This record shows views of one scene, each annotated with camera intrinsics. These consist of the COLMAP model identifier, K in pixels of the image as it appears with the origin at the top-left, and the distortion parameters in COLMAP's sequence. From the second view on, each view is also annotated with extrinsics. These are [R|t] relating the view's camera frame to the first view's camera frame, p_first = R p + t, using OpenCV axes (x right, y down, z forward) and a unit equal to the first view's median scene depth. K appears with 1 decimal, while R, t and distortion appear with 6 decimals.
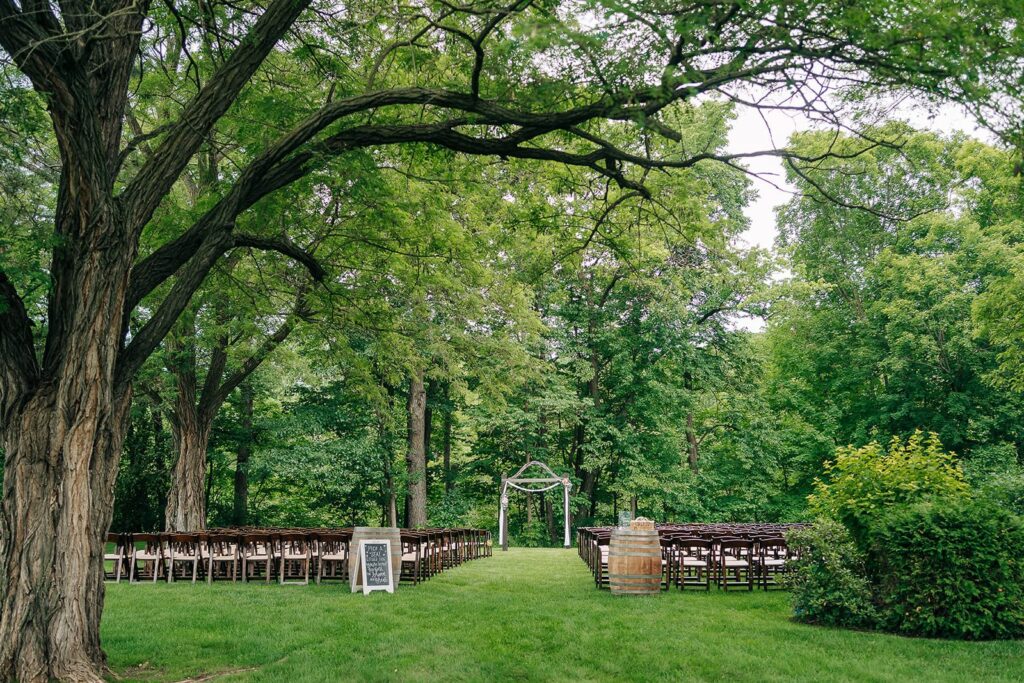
lens RADIAL K [[1722.7, 0, 512.0], [0, 1722.7, 341.5], [0, 0, 1]] dist [-0.005994, 0.046567]
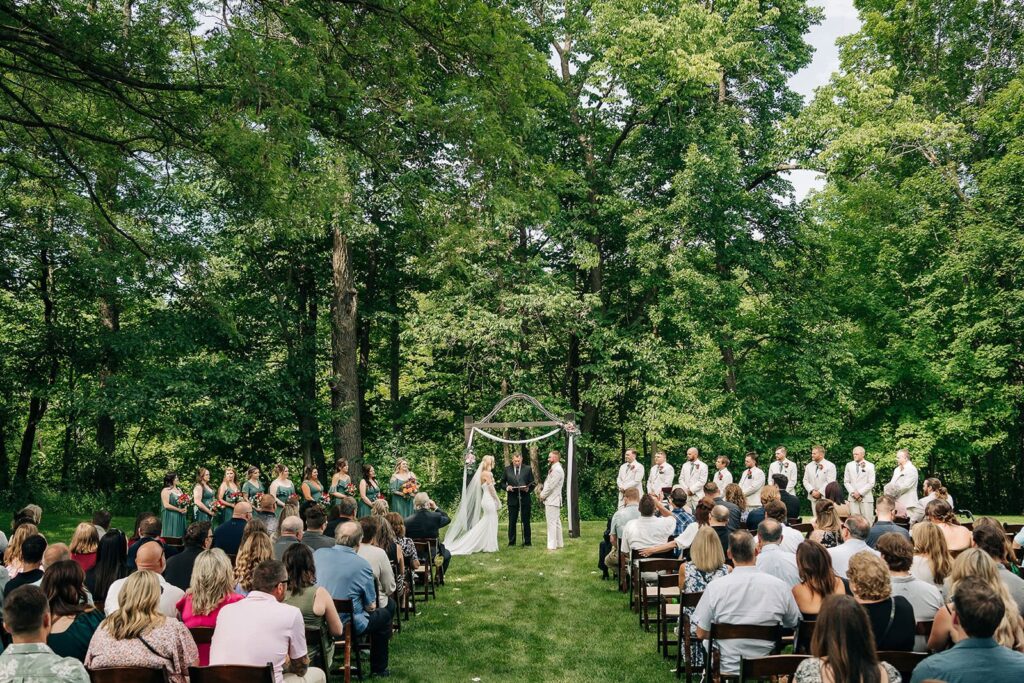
lens RADIAL K [[1080.9, 0, 512.0], [0, 1080.9, 341.5], [0, 0, 1]] dist [-0.002535, 0.005180]
pose [[0.999689, -0.006872, 0.023982, 0.002413], [0.006128, 0.999502, 0.030952, 0.035932], [-0.024182, -0.030795, 0.999233, 0.557147]]
